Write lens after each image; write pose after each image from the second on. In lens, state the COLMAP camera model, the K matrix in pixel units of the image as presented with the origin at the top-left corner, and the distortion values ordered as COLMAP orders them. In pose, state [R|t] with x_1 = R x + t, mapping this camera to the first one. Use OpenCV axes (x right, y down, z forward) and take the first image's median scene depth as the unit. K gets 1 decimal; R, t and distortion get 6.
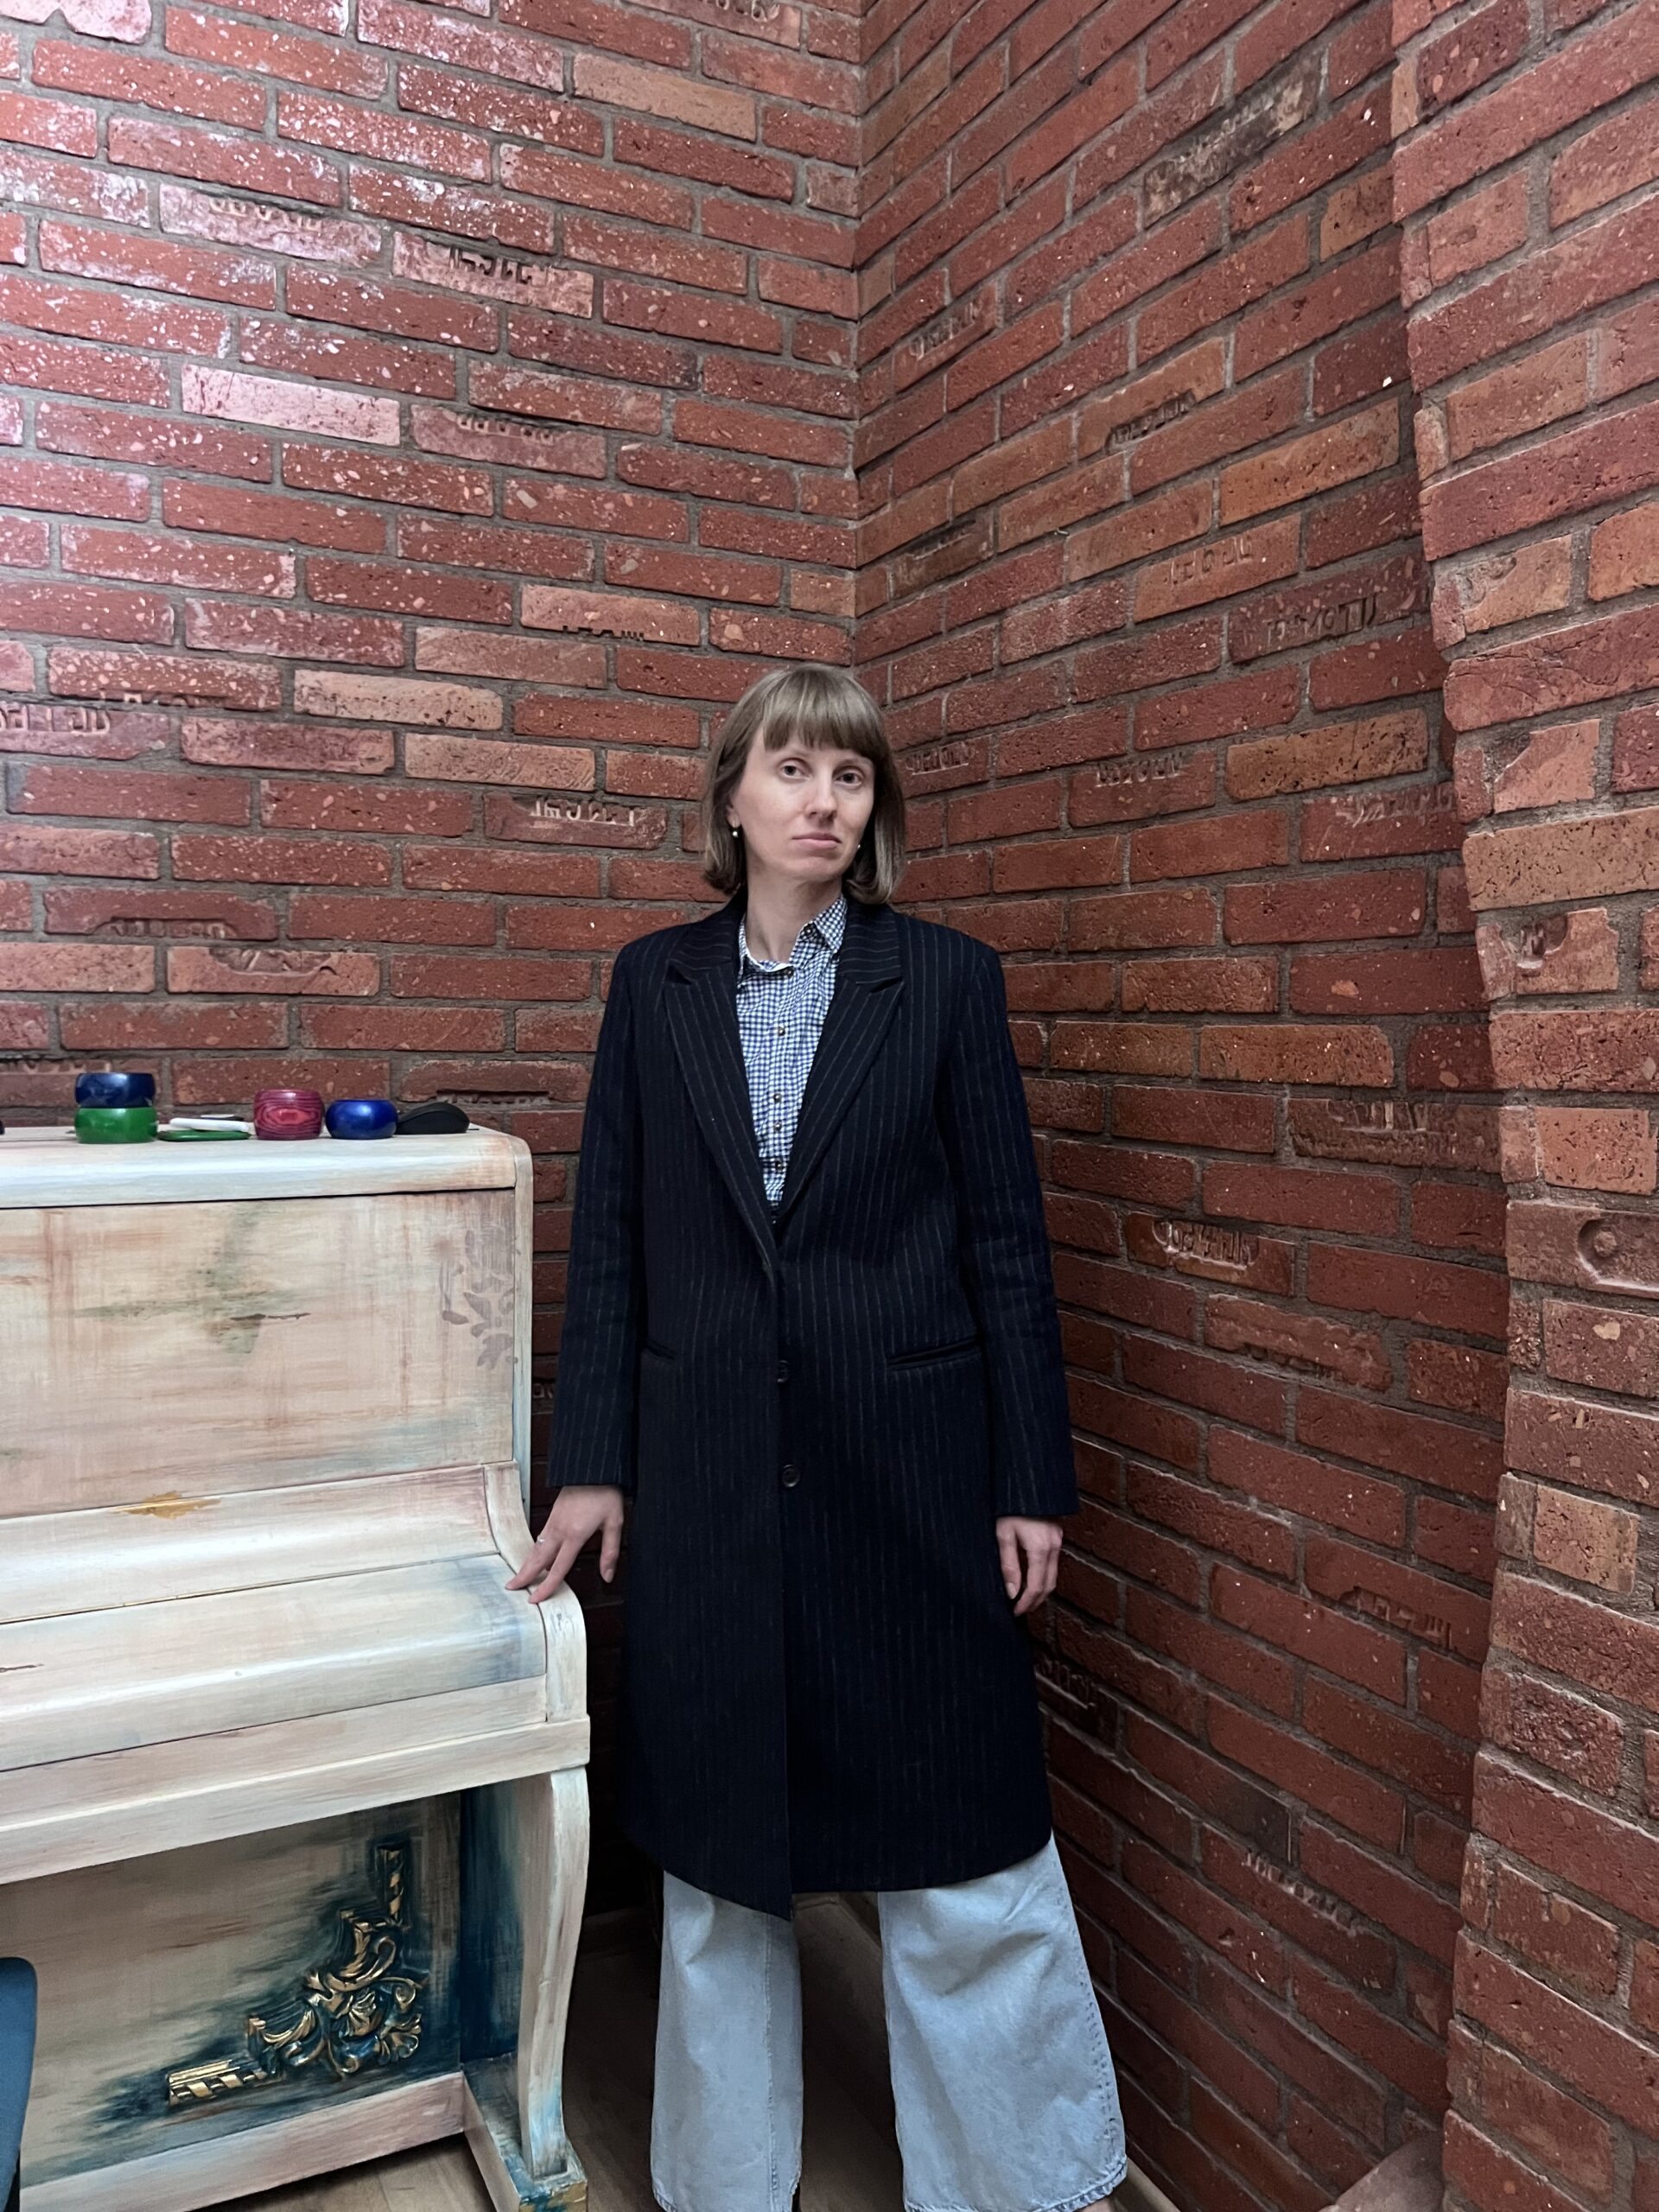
lens RADIAL K [[1653.7, 0, 829.5], [0, 1653.7, 1106.0], [0, 0, 1]] dist [0.045101, -0.048661]
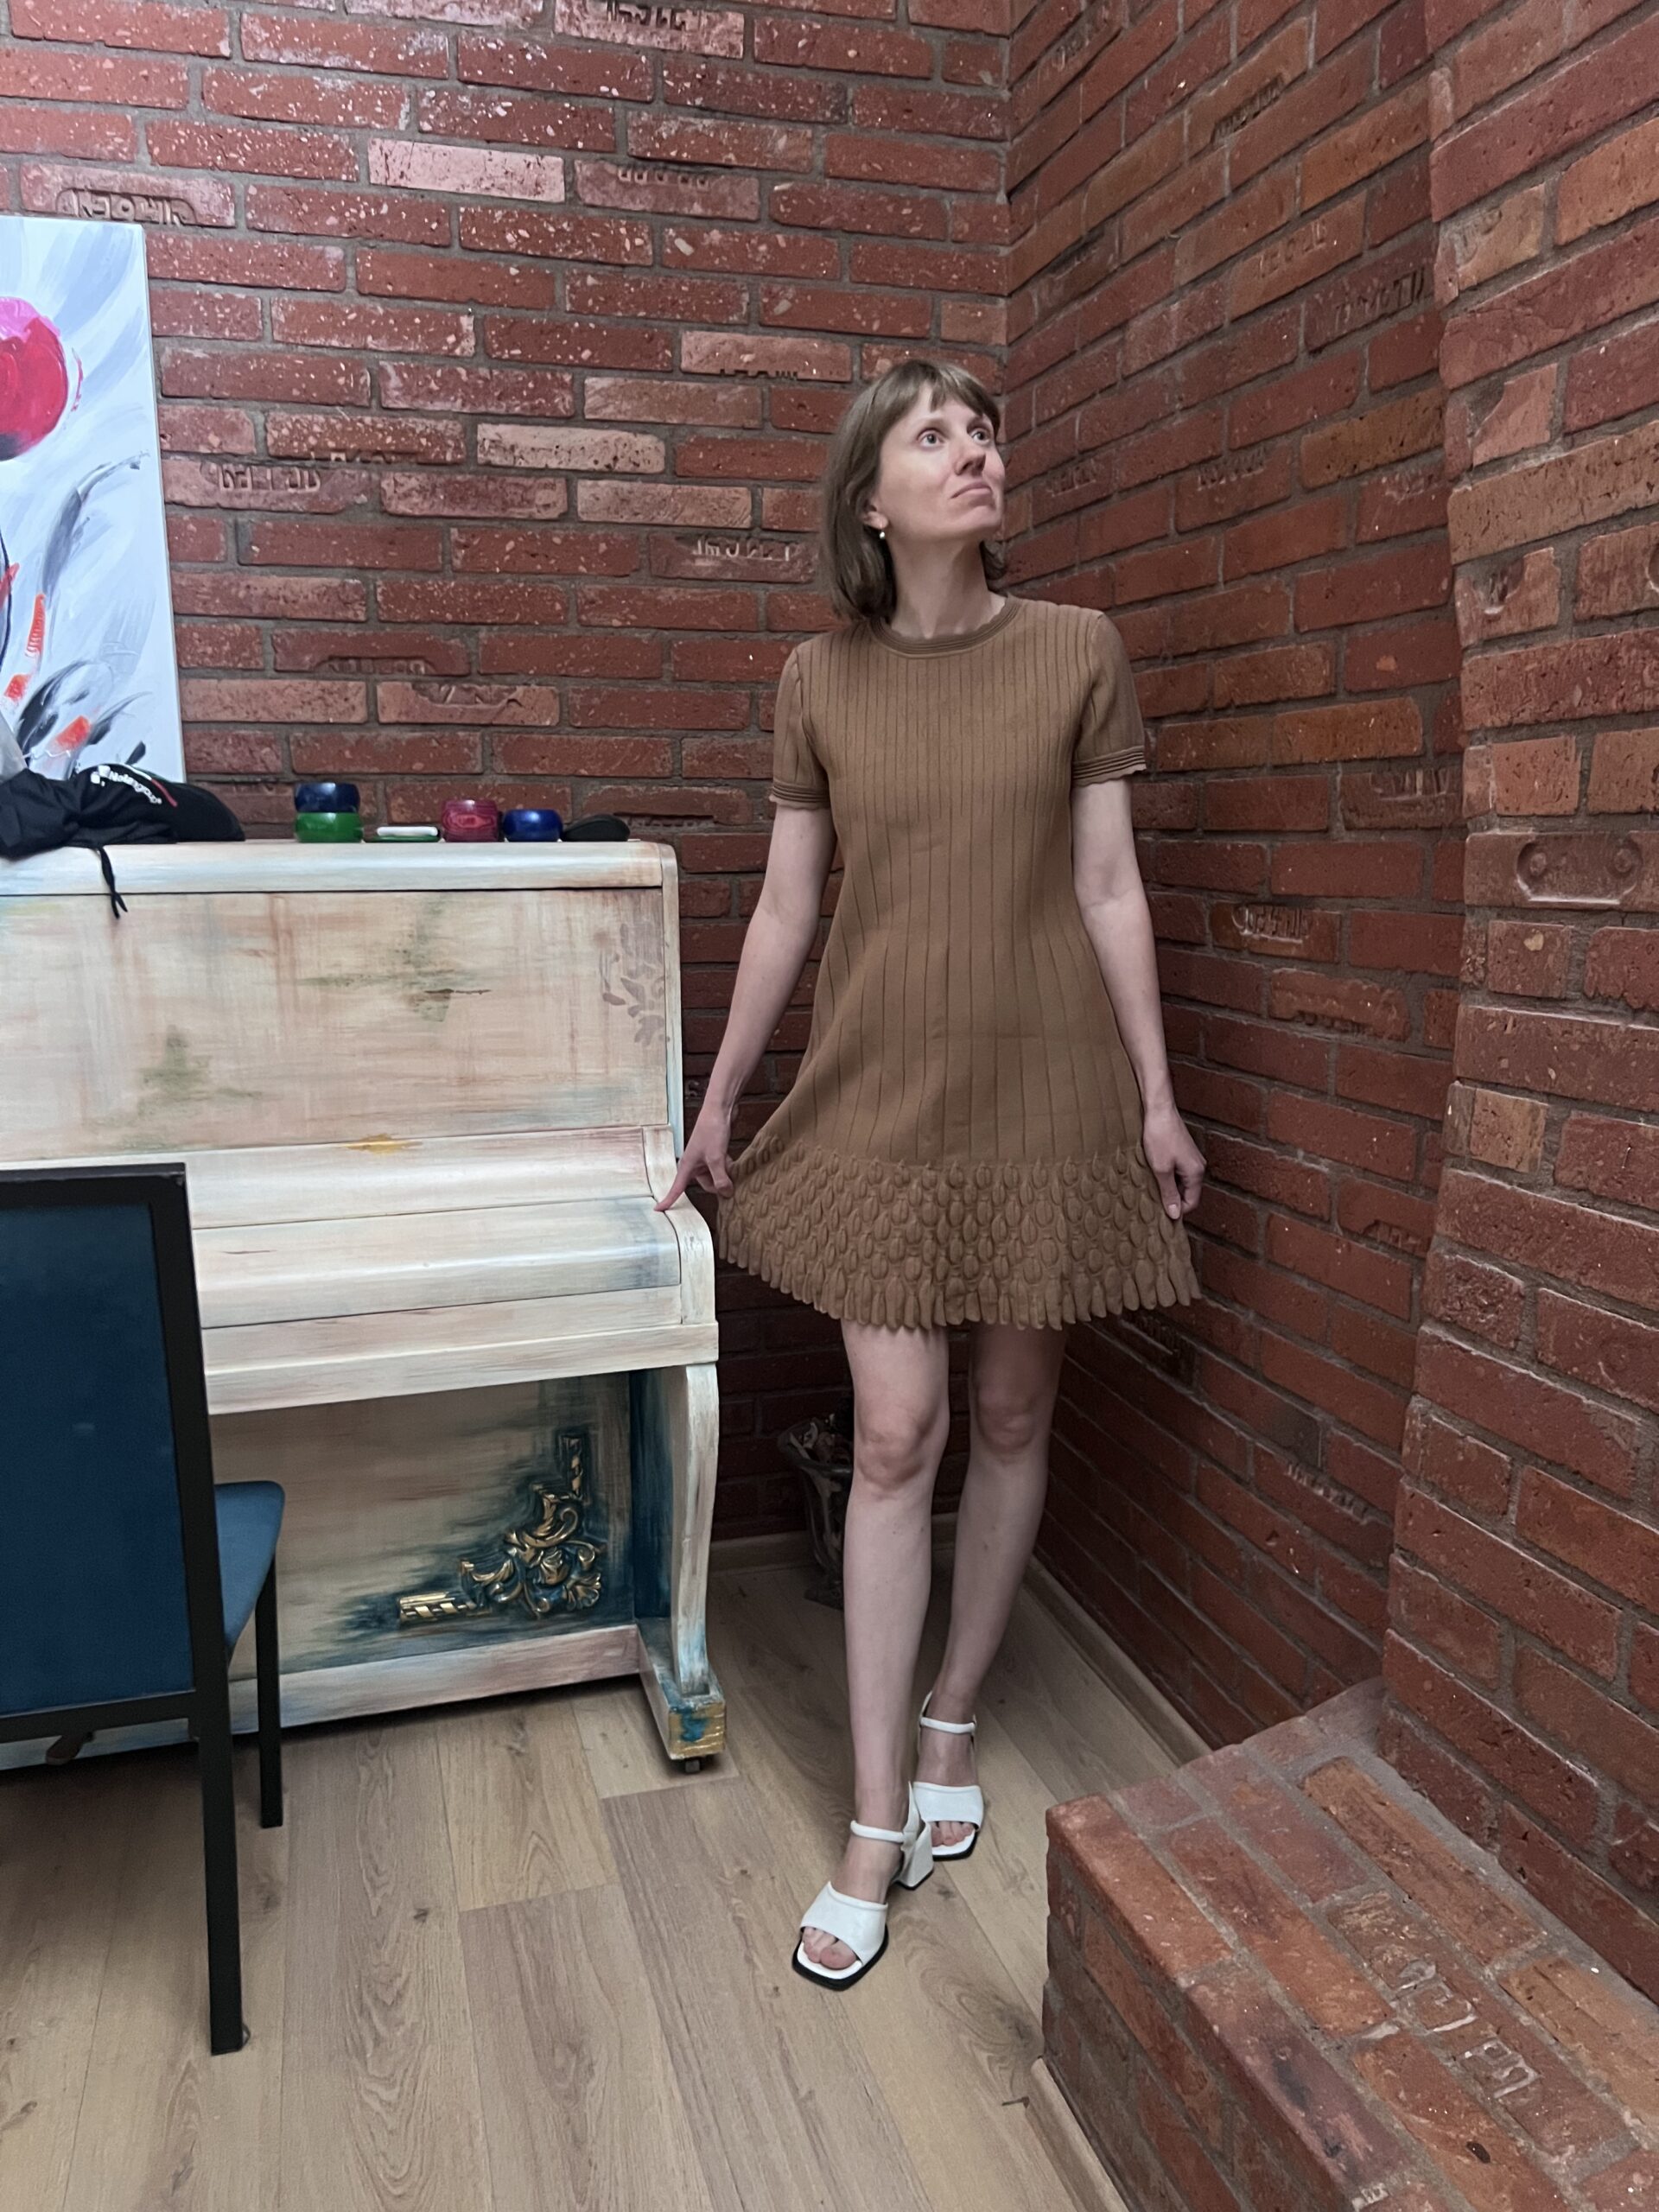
lens RADIAL K [[1653.7, 0, 829.5], [0, 1653.7, 1106.0], [0, 0, 1]] dist [0.045101, -0.048661]
pose [[0.984492, 0.014431, -0.174836, 0.126182], [0.006206, 0.993122, 0.116918, 0.069144], [0.175321, -0.116190, 0.977631, -0.108941]]
